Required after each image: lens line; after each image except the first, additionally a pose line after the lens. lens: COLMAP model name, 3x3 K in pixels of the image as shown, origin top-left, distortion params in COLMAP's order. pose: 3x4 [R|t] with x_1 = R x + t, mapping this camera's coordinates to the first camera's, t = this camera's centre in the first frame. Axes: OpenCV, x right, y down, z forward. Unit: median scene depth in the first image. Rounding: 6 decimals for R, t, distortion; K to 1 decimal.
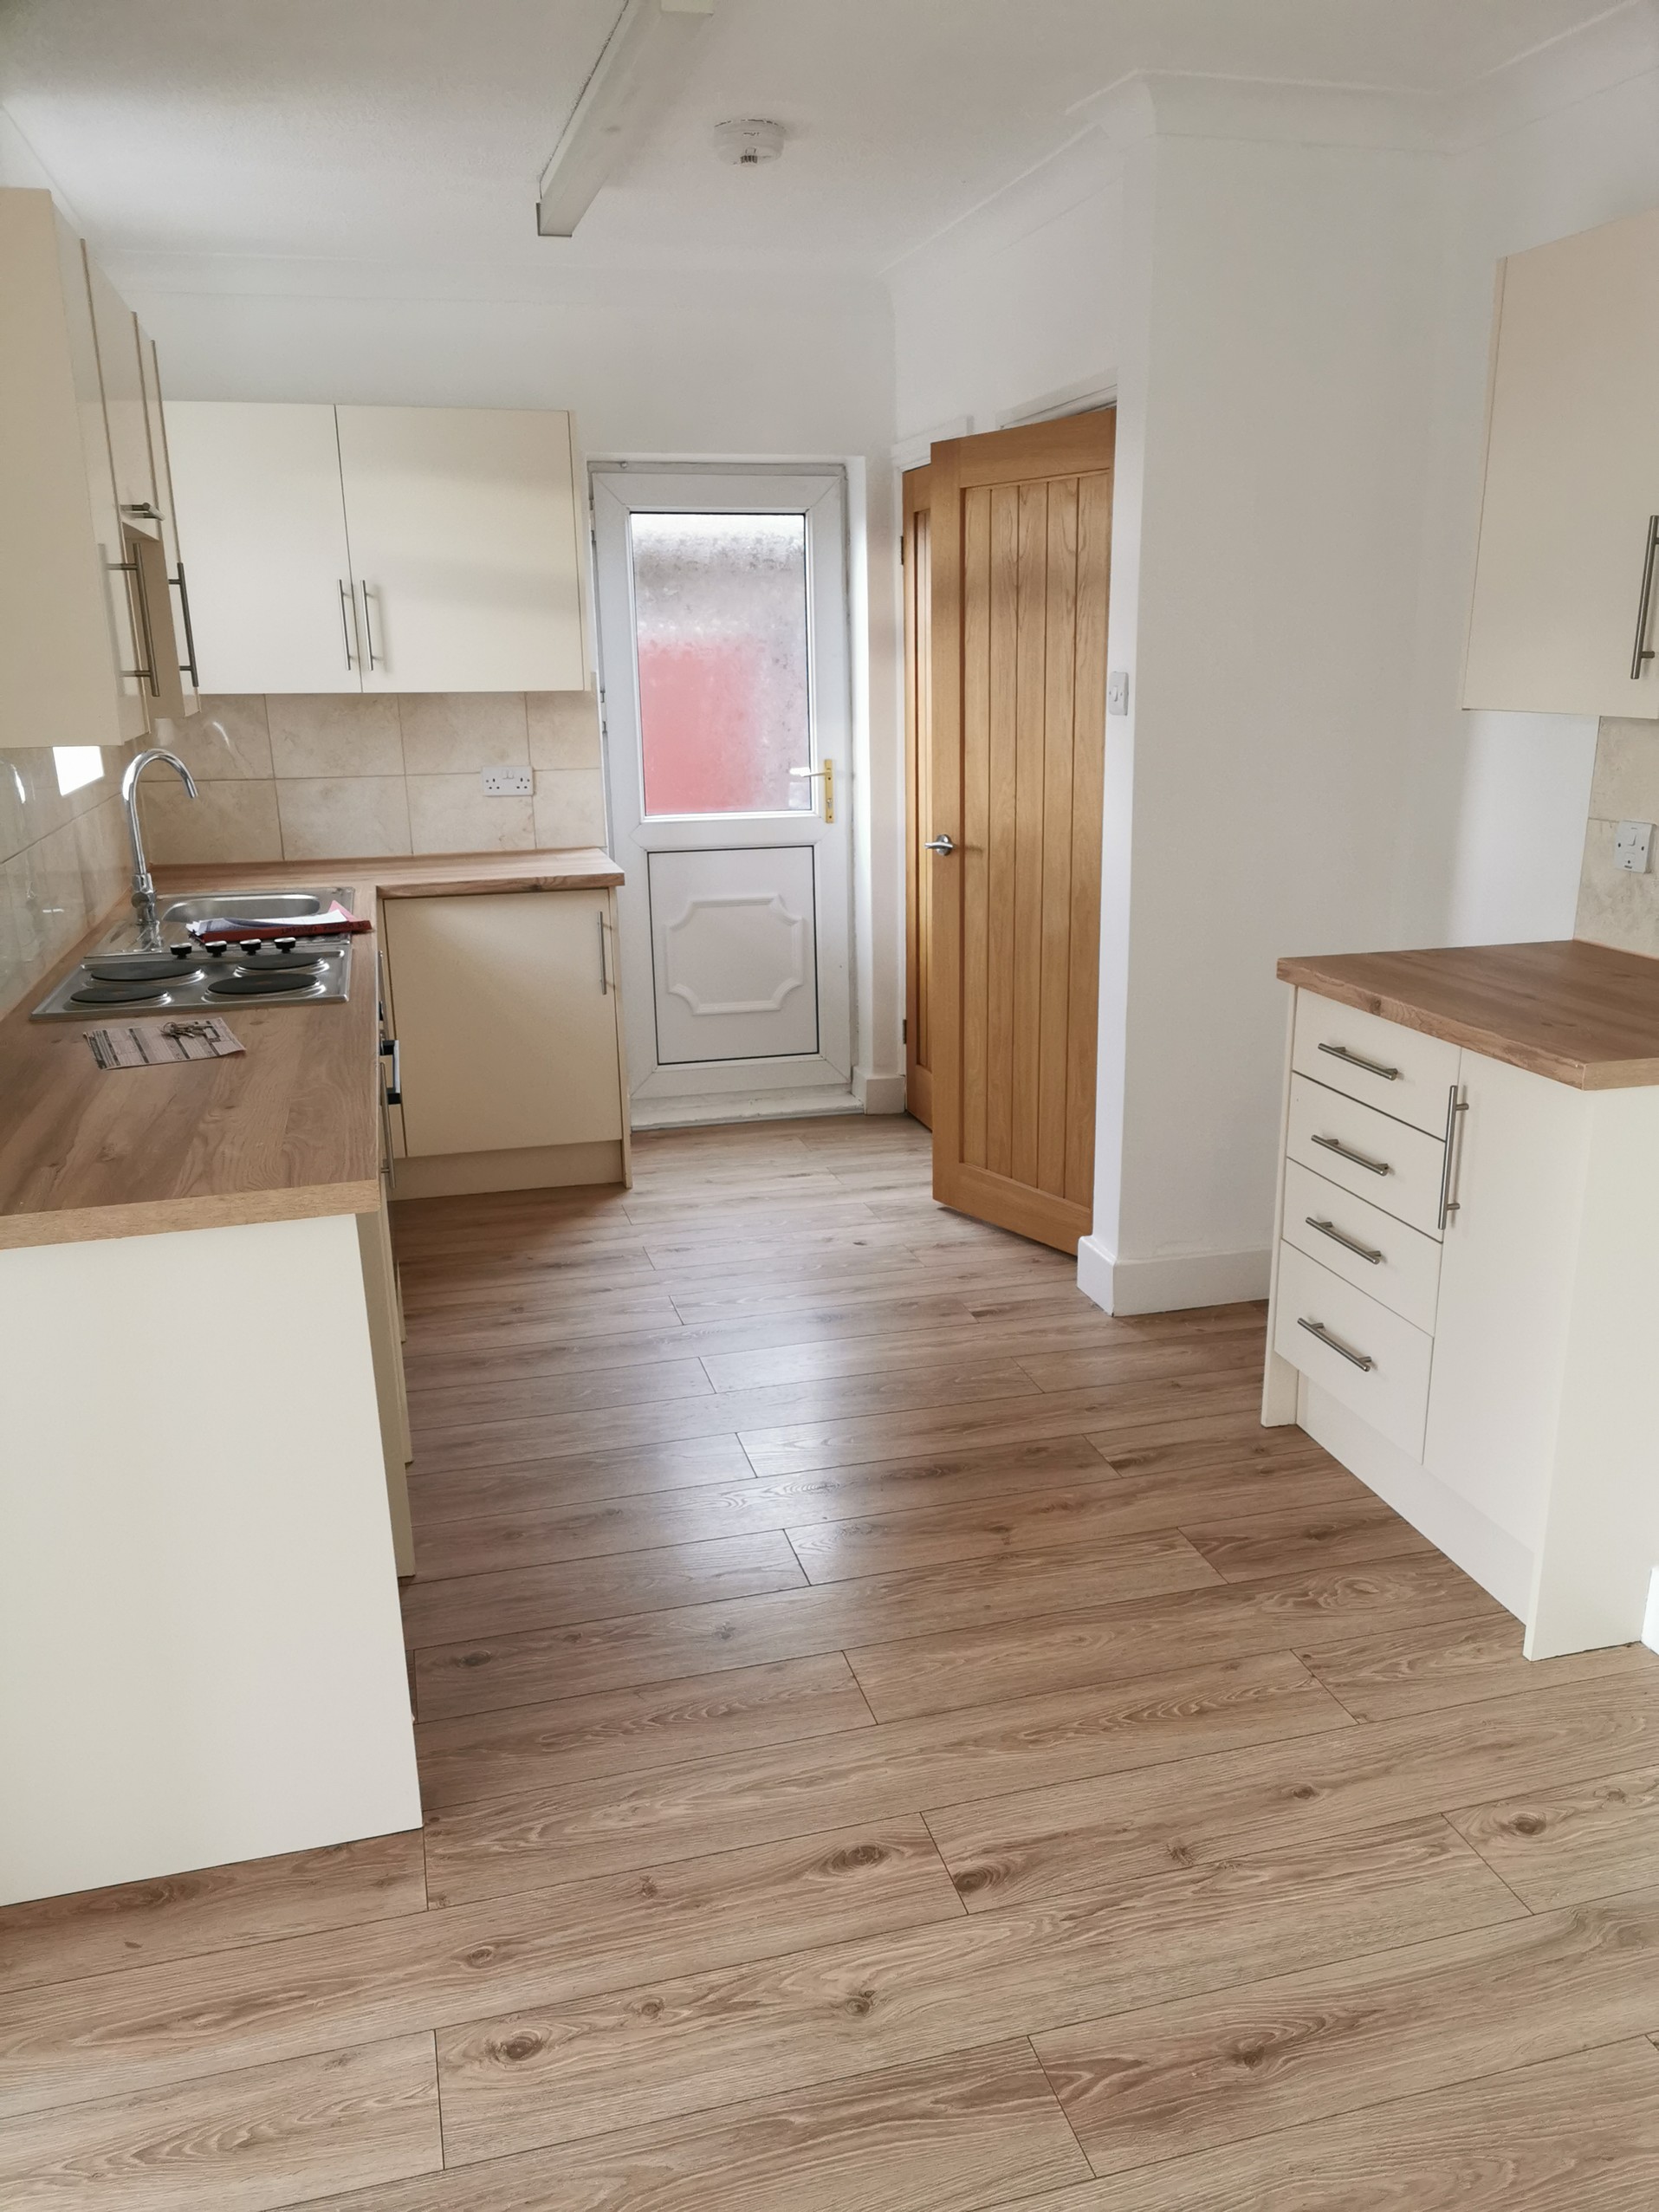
lens RADIAL K [[1692.5, 0, 834.7], [0, 1692.5, 1109.2], [0, 0, 1]] dist [0.013625, -0.016264]
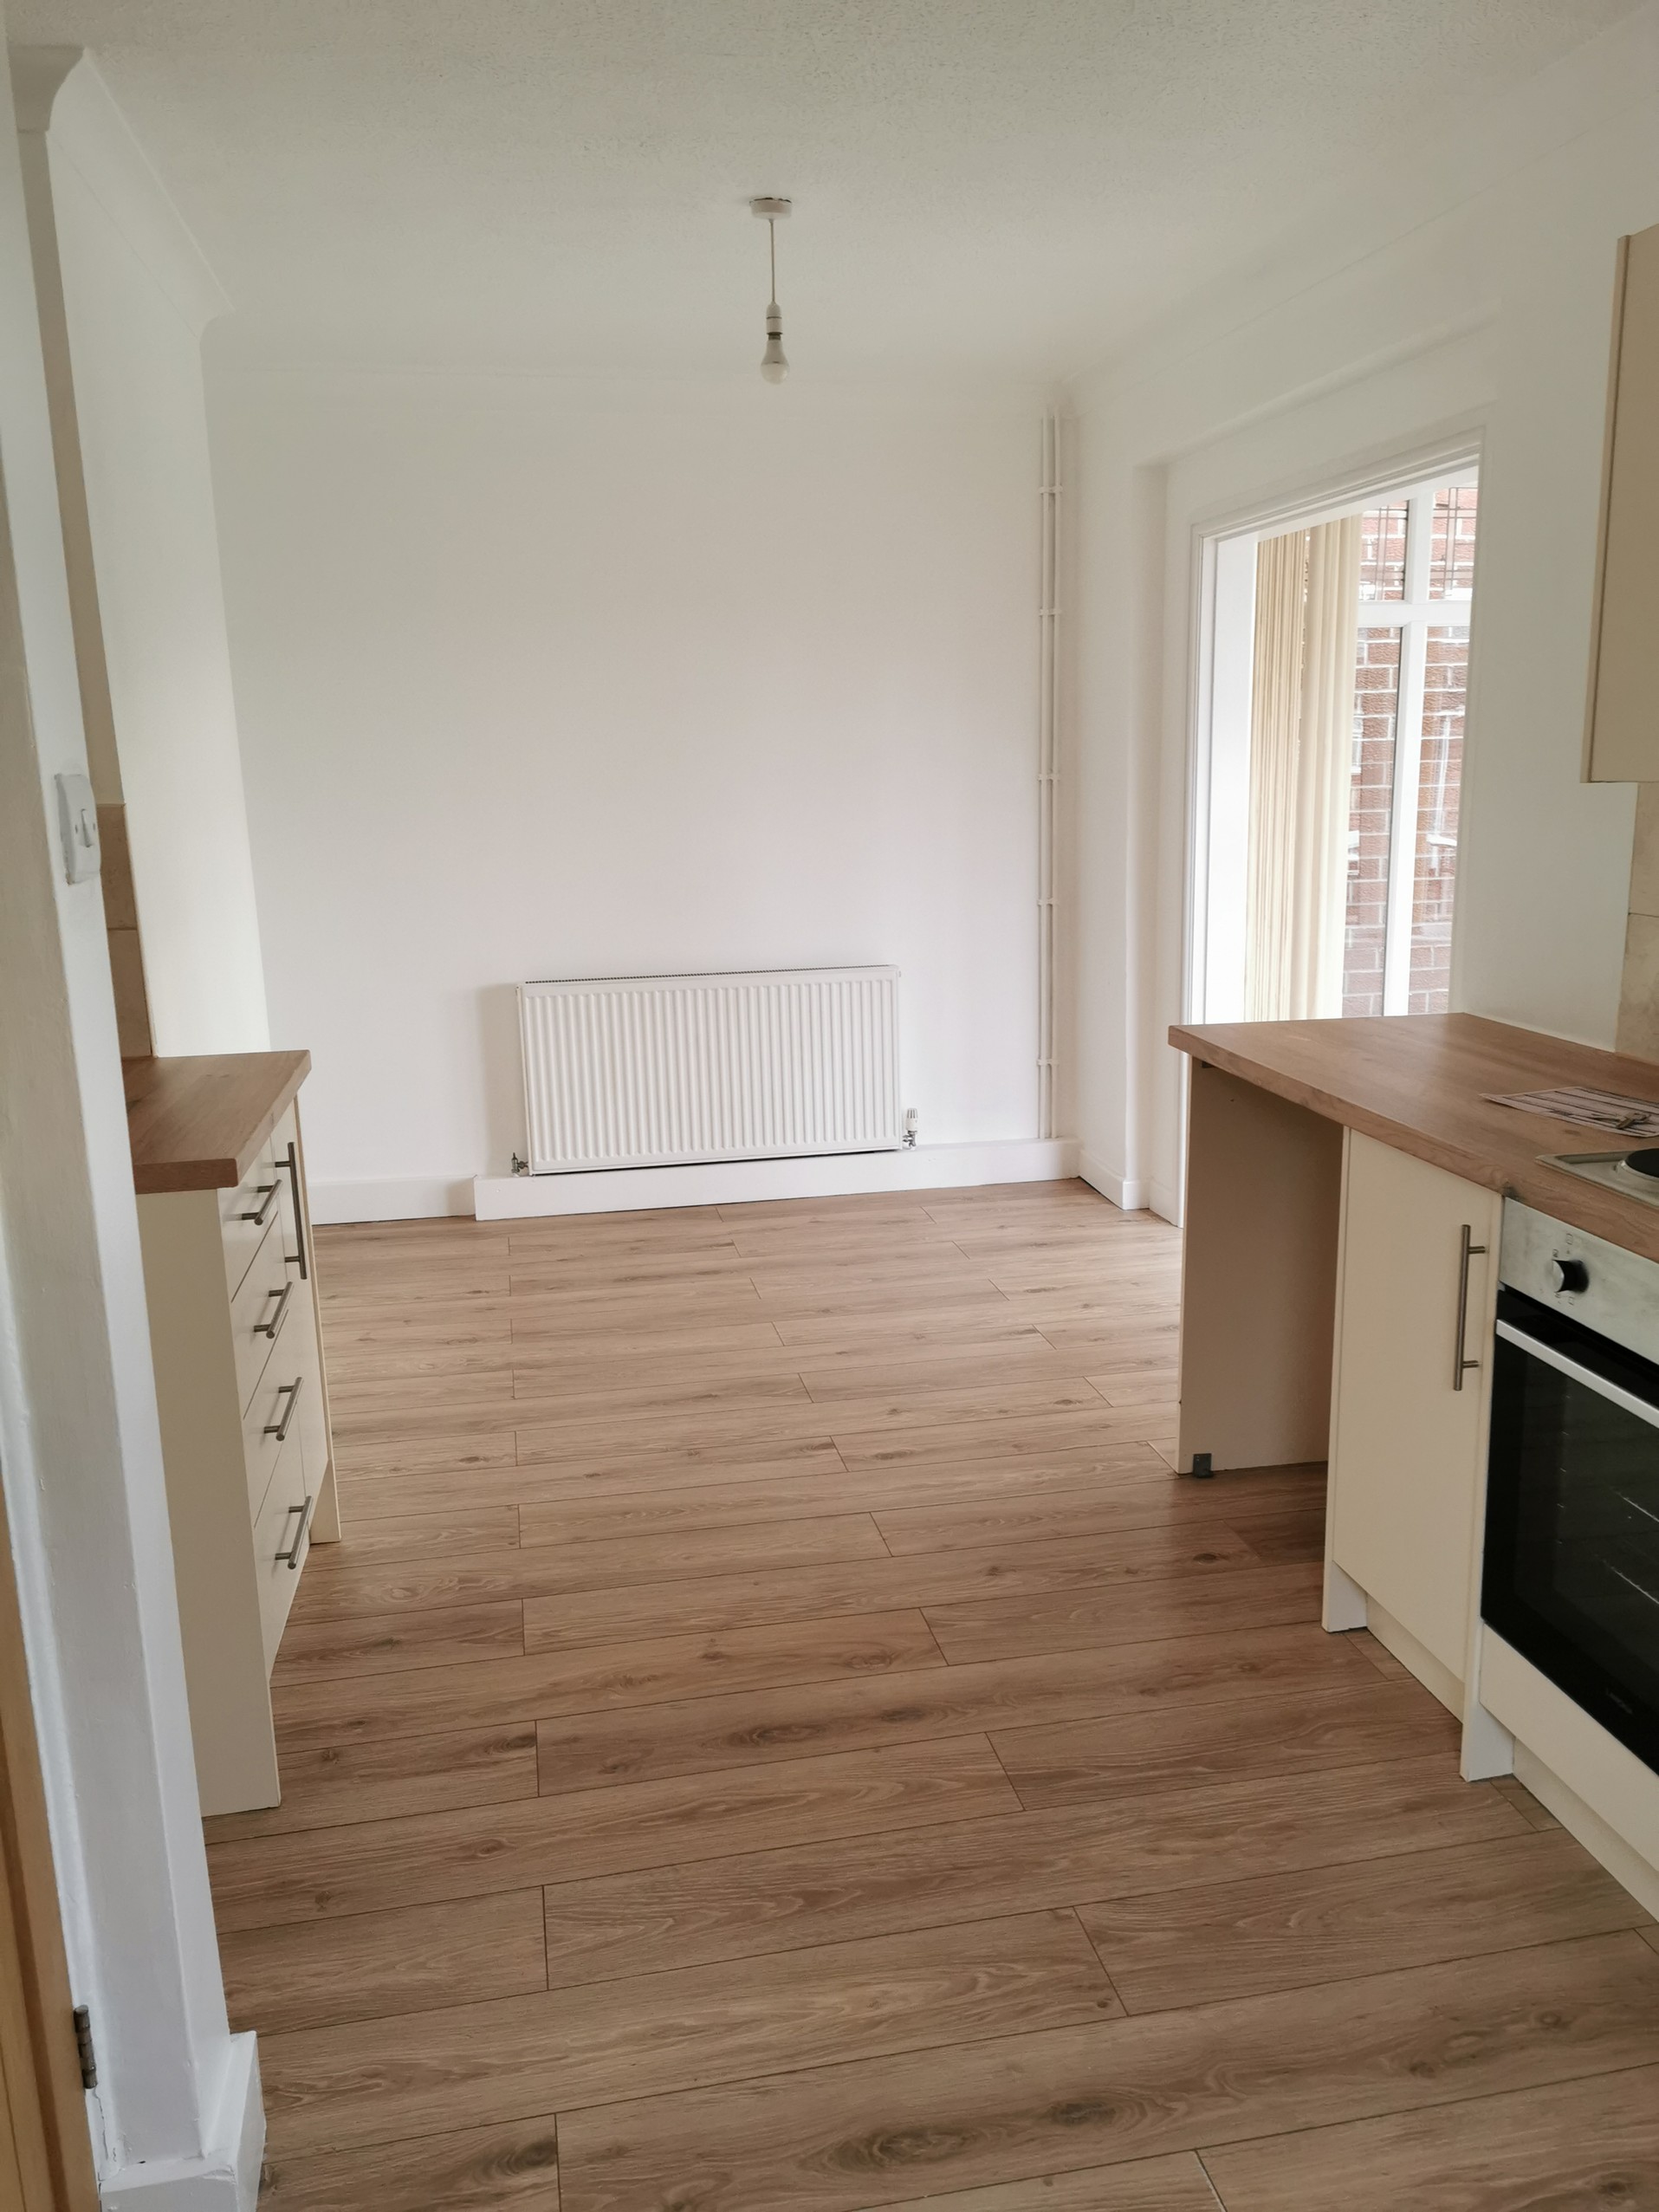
lens RADIAL K [[1692.5, 0, 833.0], [0, 1692.5, 1109.0], [0, 0, 1]] dist [0.013625, -0.016264]
pose [[-0.997048, 0.020142, 0.074098, -0.046069], [0.052083, 0.886468, 0.459850, -0.479228], [-0.056423, 0.462351, -0.884900, 1.833476]]
